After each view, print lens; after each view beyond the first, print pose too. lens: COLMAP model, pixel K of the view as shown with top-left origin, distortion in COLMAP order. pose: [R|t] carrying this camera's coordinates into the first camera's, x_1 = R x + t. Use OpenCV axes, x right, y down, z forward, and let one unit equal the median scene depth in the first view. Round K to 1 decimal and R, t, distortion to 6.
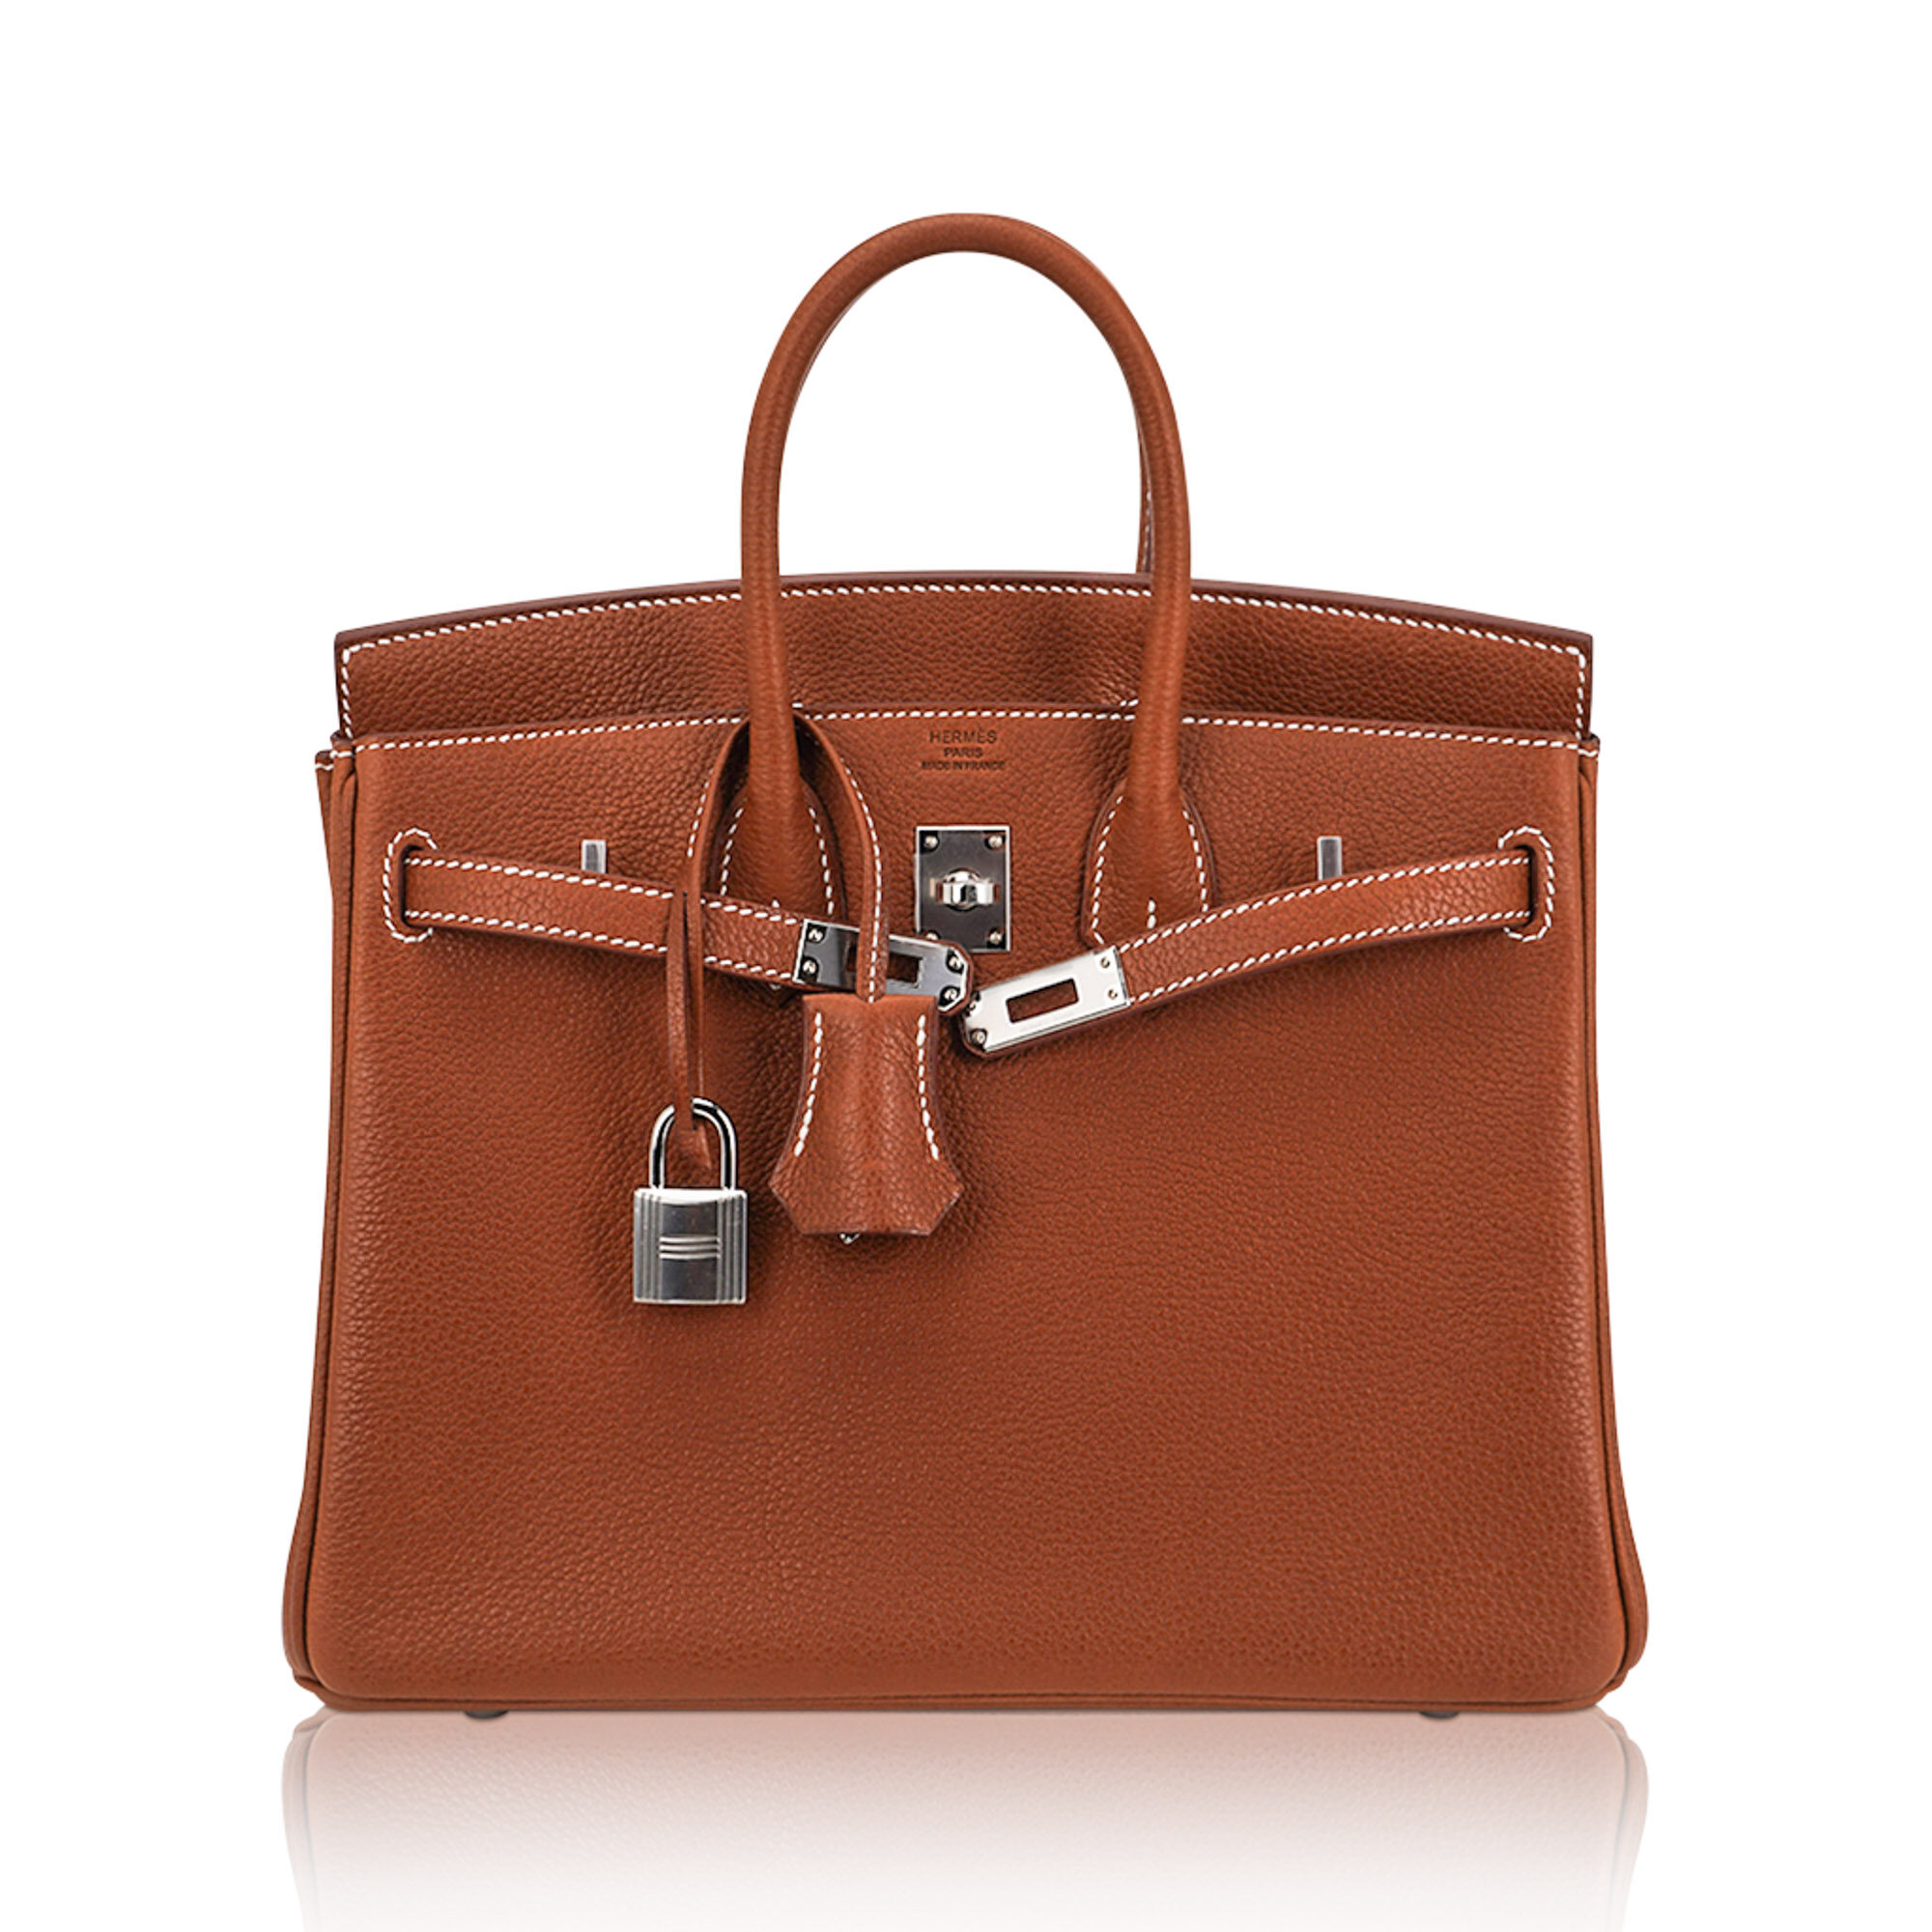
lens RADIAL K [[2913.9, 0, 966.0], [0, 2913.9, 966.0], [0, 0, 1]] dist [-0.070677, 0.037882]
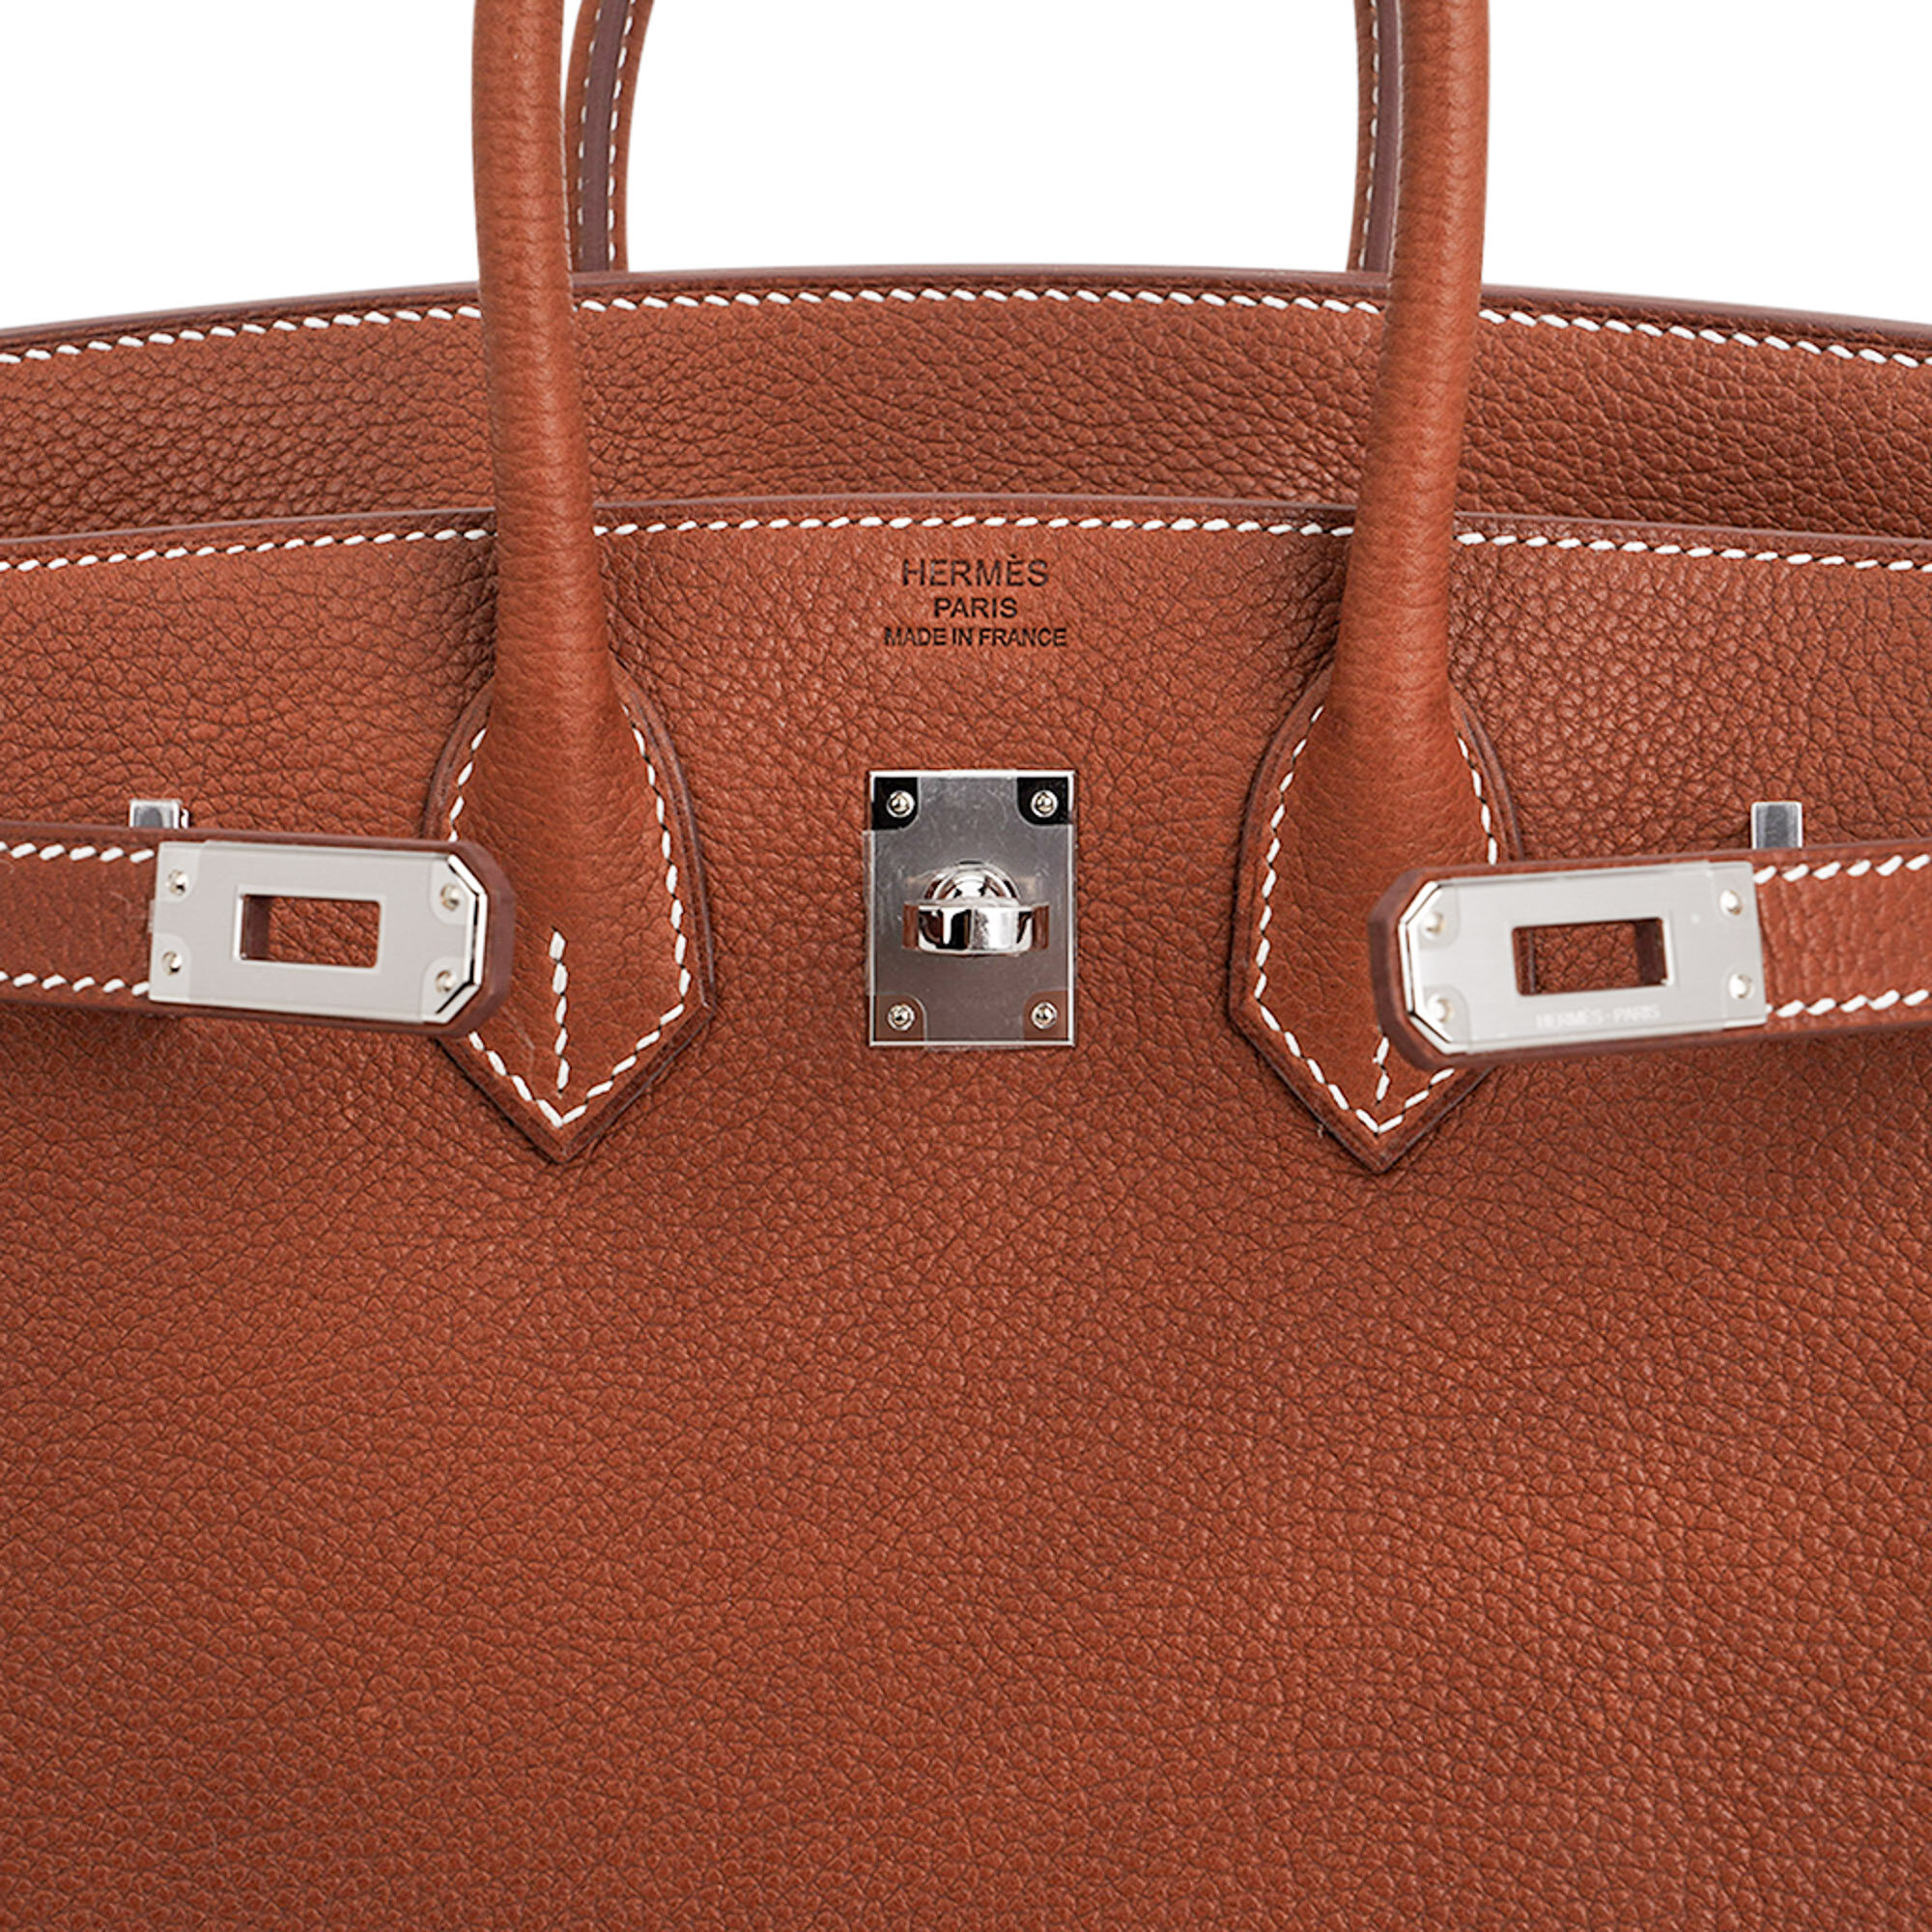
lens RADIAL K [[3785.9, 0, 966.0], [0, 3785.9, 966.0], [0, 0, 1]] dist [-0.001495, 0.484688]
pose [[0.999619, 0.007772, -0.026476, 0.013808], [-0.007807, 0.999969, -0.001223, -0.016286], [0.026466, 0.001429, 0.999649, 0.400831]]
